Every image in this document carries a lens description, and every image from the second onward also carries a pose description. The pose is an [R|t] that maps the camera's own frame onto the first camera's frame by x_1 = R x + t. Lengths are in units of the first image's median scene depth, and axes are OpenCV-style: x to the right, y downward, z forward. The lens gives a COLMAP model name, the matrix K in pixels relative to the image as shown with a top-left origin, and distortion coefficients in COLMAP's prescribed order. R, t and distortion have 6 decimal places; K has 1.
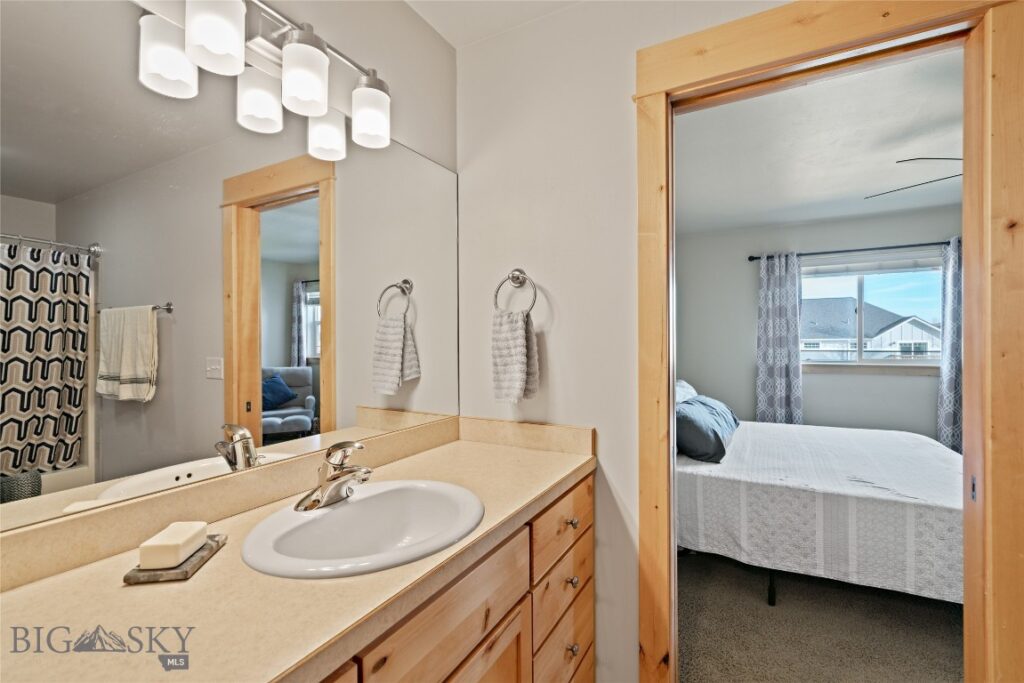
lens RADIAL K [[466.6, 0, 505.5], [0, 466.6, 341.3], [0, 0, 1]] dist [-0.000099, 0.000214]
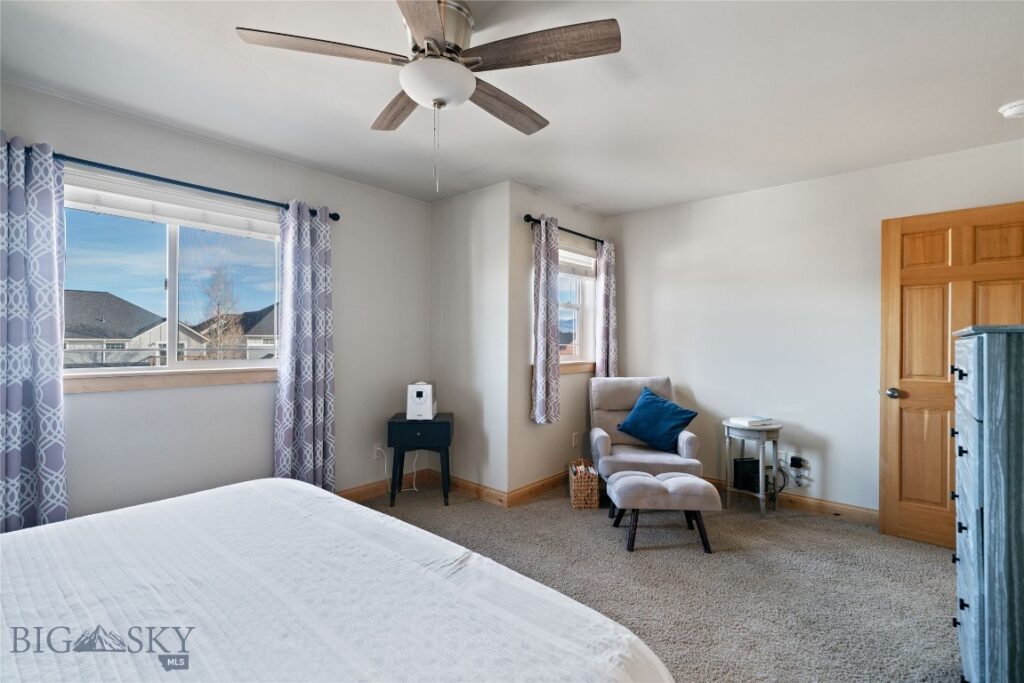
lens RADIAL K [[466.6, 0, 504.6], [0, 466.6, 340.7], [0, 0, 1]] dist [-0.000099, 0.000214]
pose [[0.222474, 0.006849, 0.974915, 0.254985], [-0.003874, 0.999974, -0.006141, 0.011368], [-0.974931, -0.002411, 0.222495, 0.432185]]
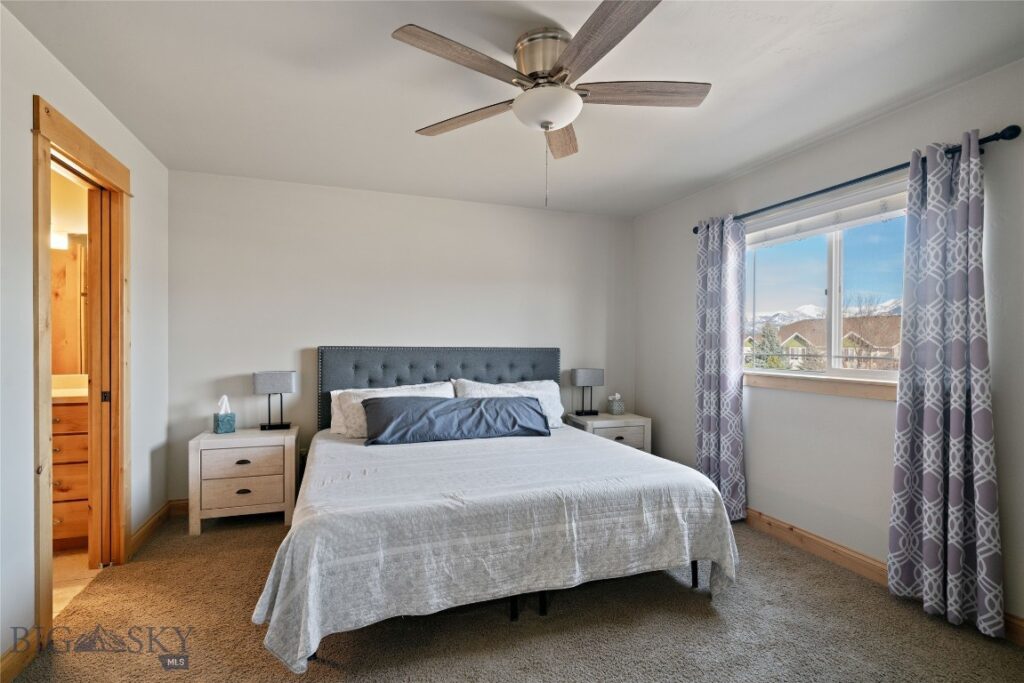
lens RADIAL K [[466.6, 0, 506.7], [0, 466.6, 346.8], [0, 0, 1]] dist [-0.000099, 0.000214]
pose [[0.752544, 0.016284, -0.658340, 0.842486], [-0.017243, 0.999839, 0.005021, 0.012473], [0.658316, 0.007573, 0.752704, 0.242840]]
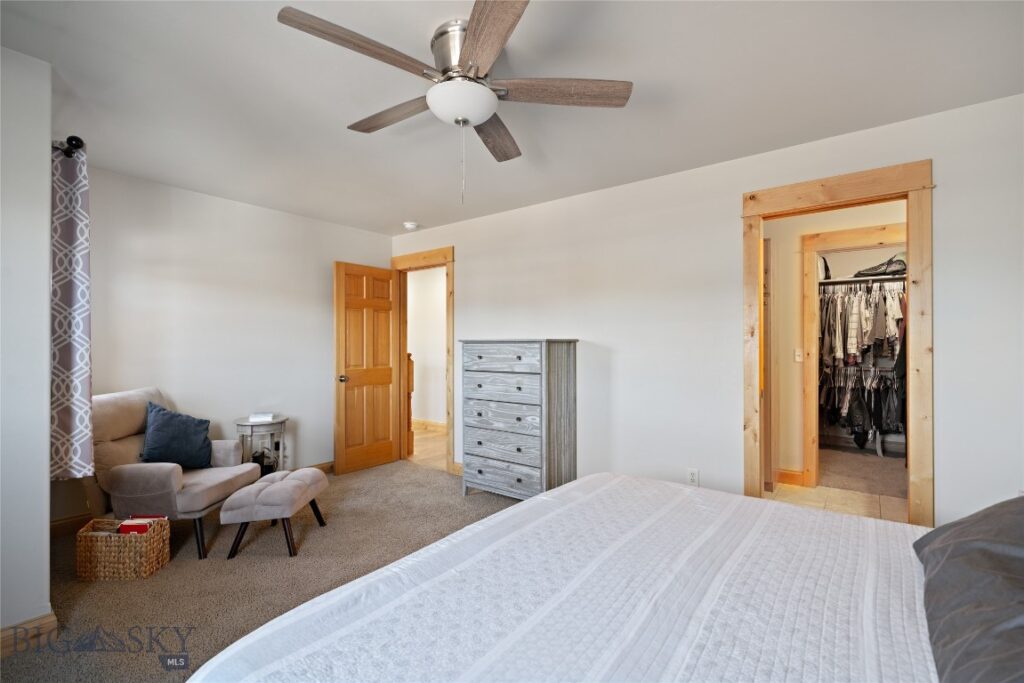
lens RADIAL K [[466.6, 0, 516.4], [0, 466.6, 343.5], [0, 0, 1]] dist [-0.000099, 0.000214]
pose [[-0.988910, 0.006503, 0.148376, 0.502796], [0.006404, 0.999979, -0.001145, 0.008173], [-0.148380, -0.000182, -0.988930, 0.948241]]
